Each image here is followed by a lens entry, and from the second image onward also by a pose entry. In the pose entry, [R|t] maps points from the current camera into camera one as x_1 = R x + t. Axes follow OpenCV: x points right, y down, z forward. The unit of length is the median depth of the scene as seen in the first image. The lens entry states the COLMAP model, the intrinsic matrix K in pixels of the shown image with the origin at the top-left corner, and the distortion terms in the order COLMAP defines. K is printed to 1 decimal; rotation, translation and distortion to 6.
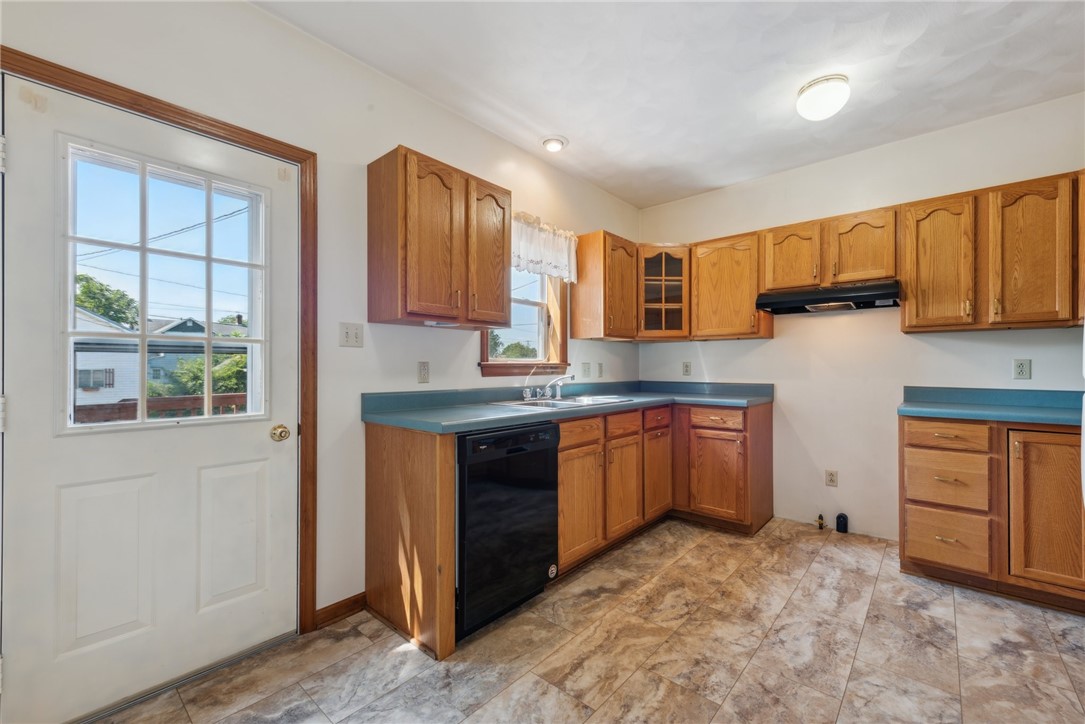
lens RADIAL K [[455.5, 0, 523.0], [0, 455.5, 364.8], [0, 0, 1]] dist [0.017323, -0.003909]
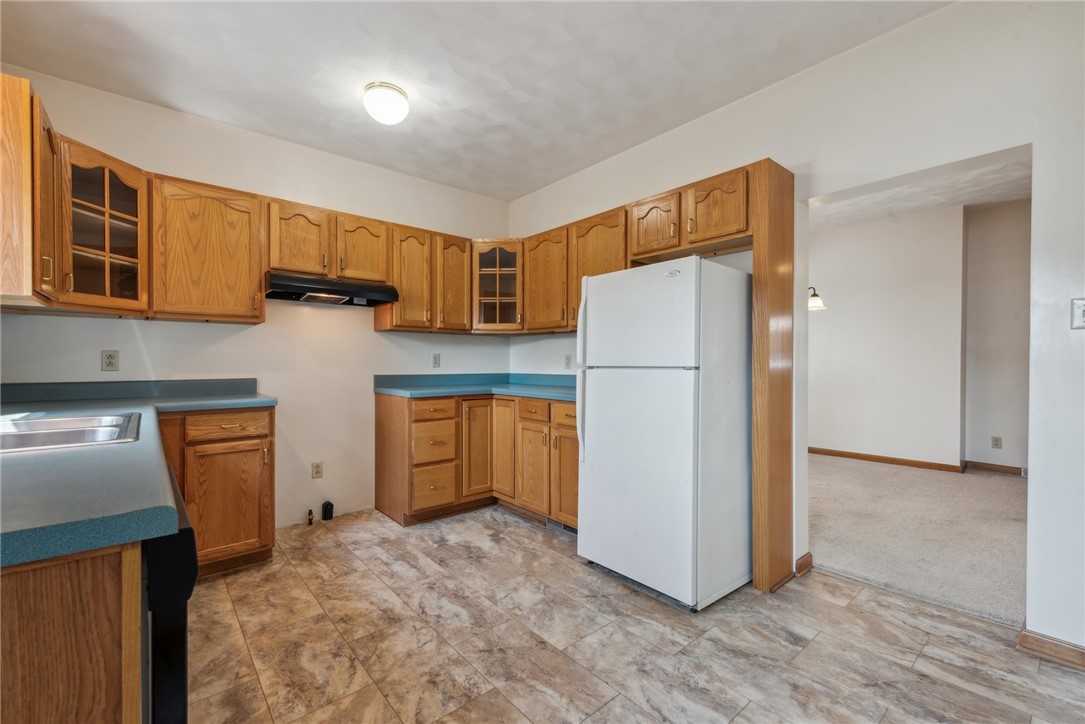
lens RADIAL K [[455.5, 0, 573.5], [0, 455.5, 363.3], [0, 0, 1]] dist [0.017323, -0.003909]
pose [[0.091638, -0.003265, 0.995787, -0.327082], [-0.003015, 0.999989, 0.003556, 0.011411], [-0.995788, -0.003329, 0.091627, 0.428738]]
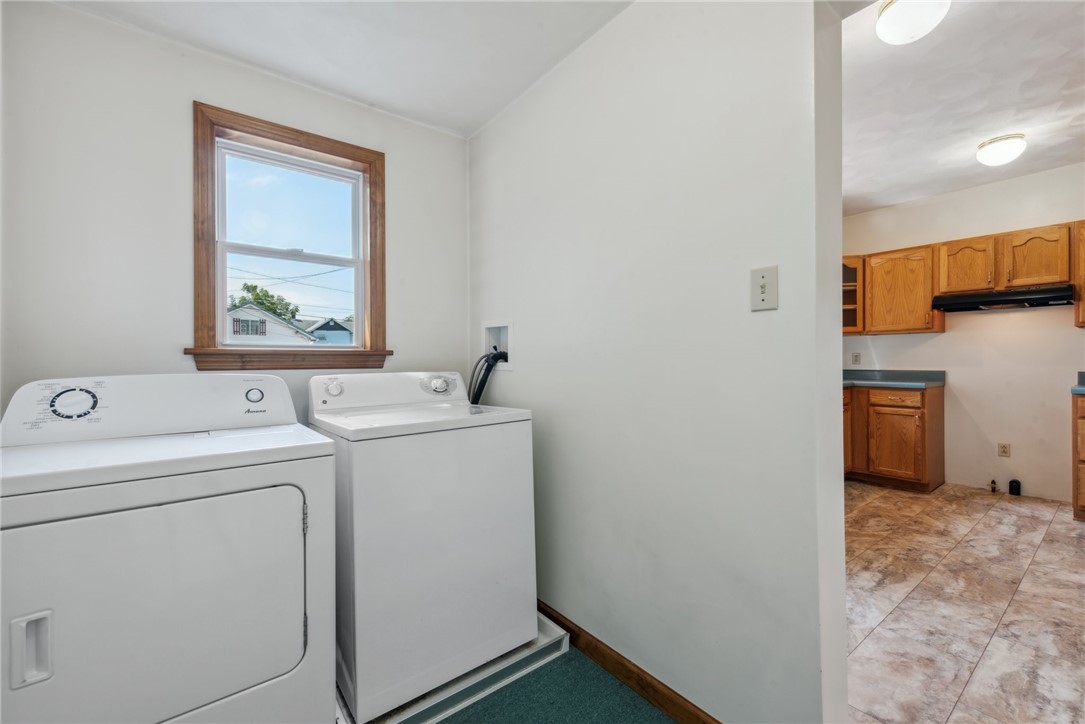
lens RADIAL K [[455.5, 0, 522.2], [0, 455.5, 359.8], [0, 0, 1]] dist [0.017323, -0.003909]
pose [[0.982159, -0.003975, -0.188010, -0.394571], [0.004922, 0.999977, 0.004572, 0.003002], [0.187988, -0.005415, 0.982156, -0.491605]]
